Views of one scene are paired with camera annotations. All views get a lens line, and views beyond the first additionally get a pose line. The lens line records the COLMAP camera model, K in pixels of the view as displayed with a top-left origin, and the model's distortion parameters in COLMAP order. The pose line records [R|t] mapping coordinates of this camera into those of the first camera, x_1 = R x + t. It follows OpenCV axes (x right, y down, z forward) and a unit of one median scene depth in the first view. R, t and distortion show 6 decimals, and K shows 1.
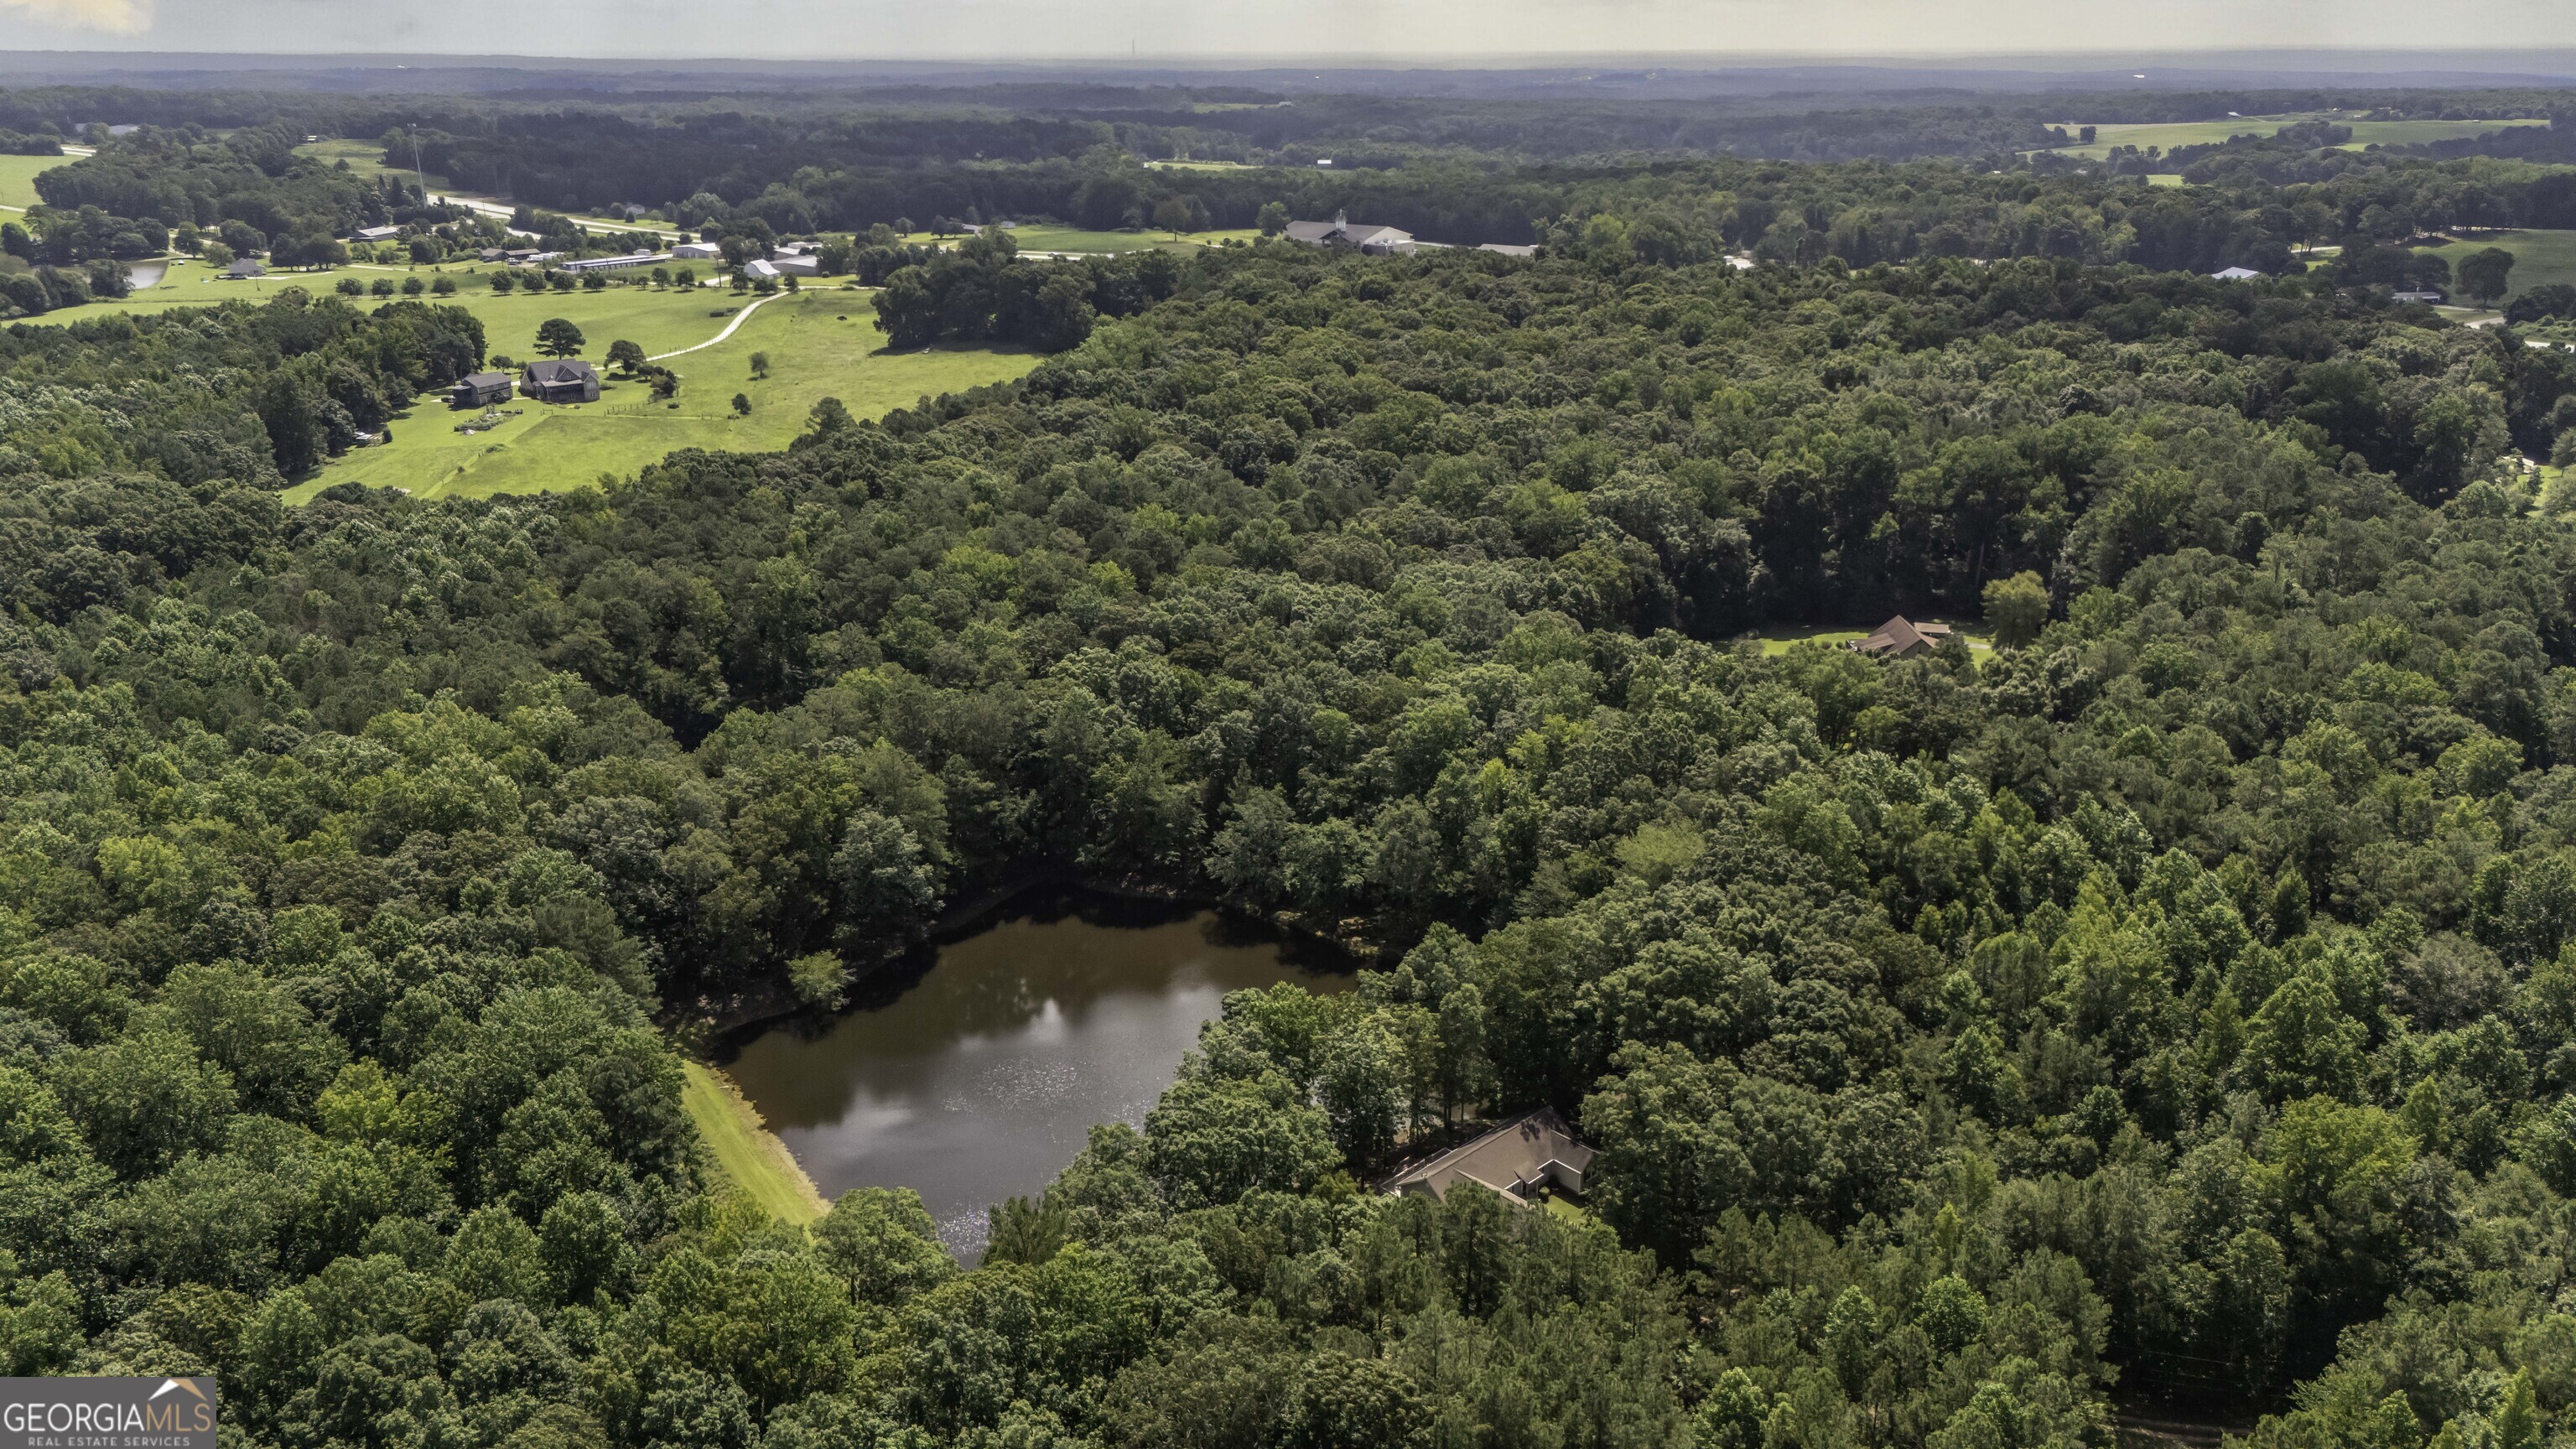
lens RADIAL K [[1824.9, 0, 1288.0], [0, 1824.9, 724.5], [0, 0, 1]] dist [0.028145, -0.006189]
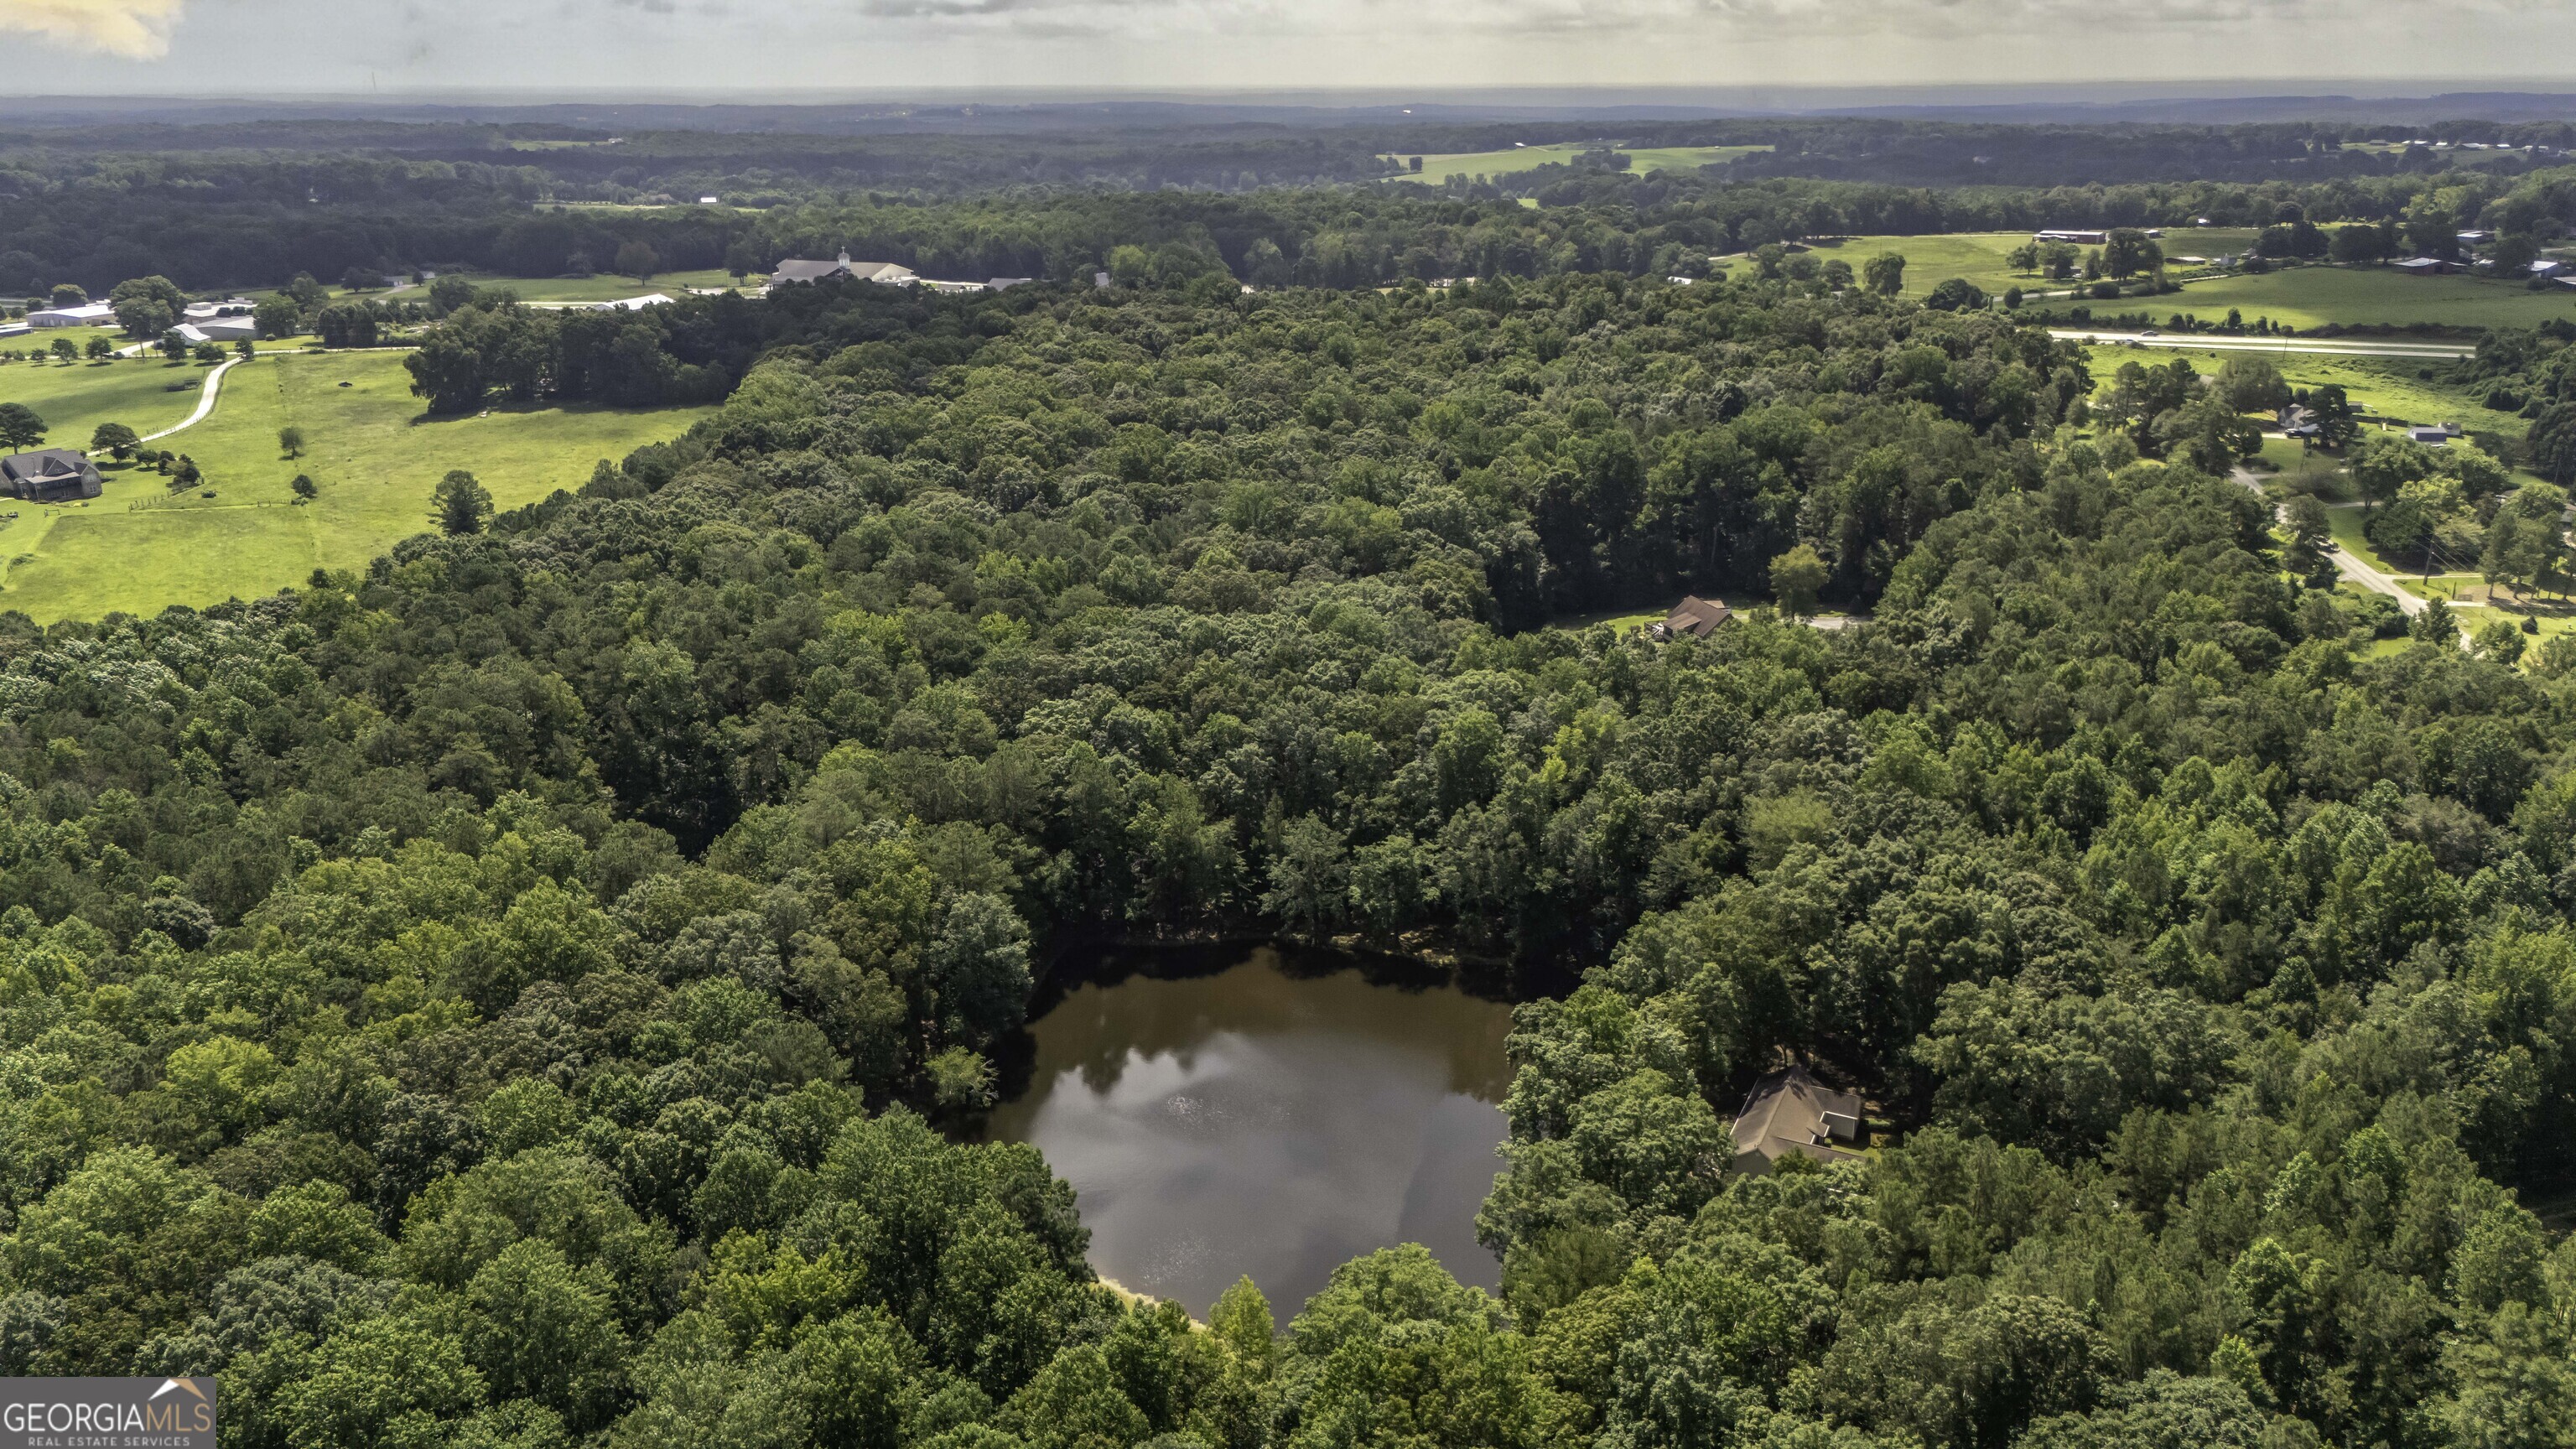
lens RADIAL K [[1825.0, 0, 1288.0], [0, 1825.0, 724.5], [0, 0, 1]] dist [0.071210, -0.072747]
pose [[0.941947, -0.113694, 0.315926, -0.224423], [0.119545, 0.992828, 0.000867, -0.011703], [-0.313759, 0.036951, 0.948783, 0.035732]]
